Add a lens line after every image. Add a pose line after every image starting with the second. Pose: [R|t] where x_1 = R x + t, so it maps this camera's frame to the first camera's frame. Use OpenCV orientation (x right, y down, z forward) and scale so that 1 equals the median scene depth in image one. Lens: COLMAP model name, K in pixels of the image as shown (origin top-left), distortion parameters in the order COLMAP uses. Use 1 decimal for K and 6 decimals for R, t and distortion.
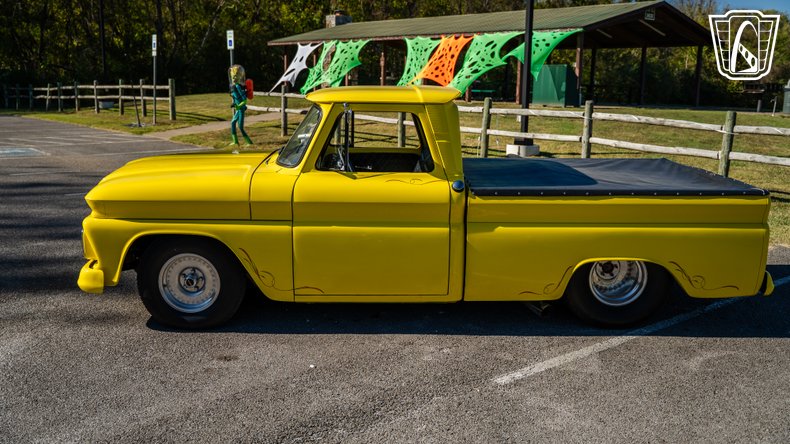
lens RADIAL K [[758.3, 0, 396.1], [0, 758.3, 220.1], [0, 0, 1]] dist [-0.085045, 0.216078]
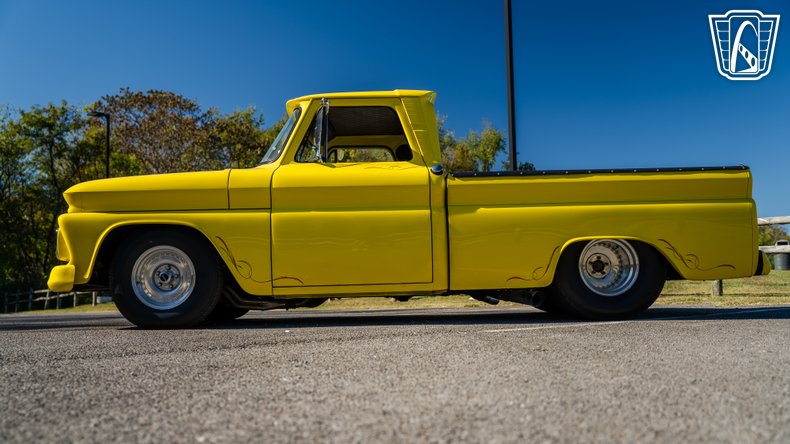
lens RADIAL K [[757.5, 0, 395.0], [0, 757.5, 222.0], [0, 0, 1]] dist [-0.080268, 0.205404]
pose [[0.999337, -0.036197, 0.003874, 0.019731], [0.035825, 0.958980, -0.281201, 0.293663], [0.006464, 0.281153, 0.959641, 0.058597]]
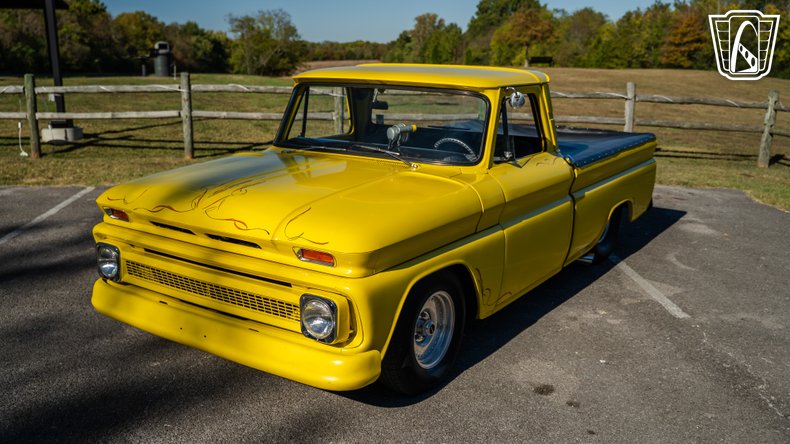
lens RADIAL K [[757.8, 0, 390.6], [0, 757.8, 223.1], [0, 0, 1]] dist [-0.080151, 0.205651]
pose [[0.585564, -0.197420, 0.786219, -0.883717], [0.156443, 0.979180, 0.129356, -0.131042], [-0.795387, 0.047252, 0.604257, 0.553668]]
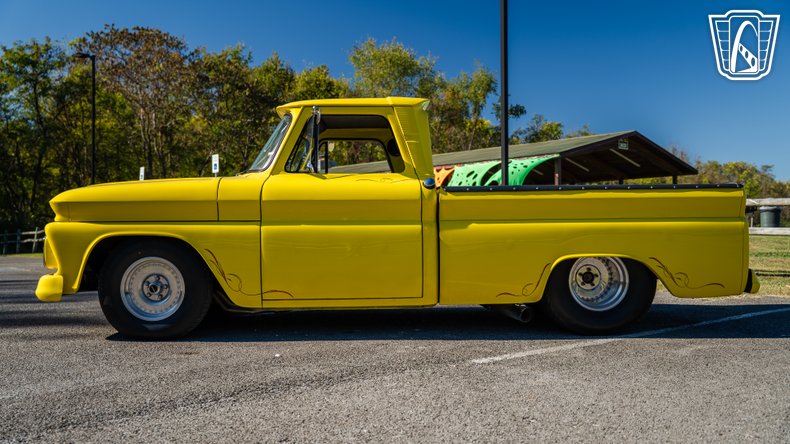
lens RADIAL K [[757.8, 0, 390.6], [0, 757.8, 223.1], [0, 0, 1]] dist [-0.080151, 0.205651]
pose [[0.999735, -0.020194, 0.011045, 0.019262], [0.021996, 0.979549, -0.200002, 0.197702], [-0.006780, 0.200192, 0.979733, 0.042074]]
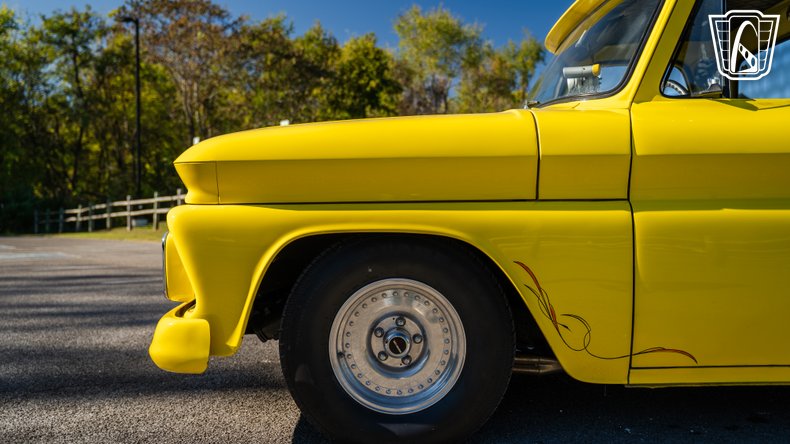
lens RADIAL K [[764.3, 0, 395.7], [0, 764.3, 216.9], [0, 0, 1]] dist [-0.082838, 0.206944]
pose [[0.999218, -0.026091, -0.029706, -0.257130], [0.020448, 0.984084, -0.176523, 0.086812], [0.033839, 0.175778, 0.983848, 0.534515]]
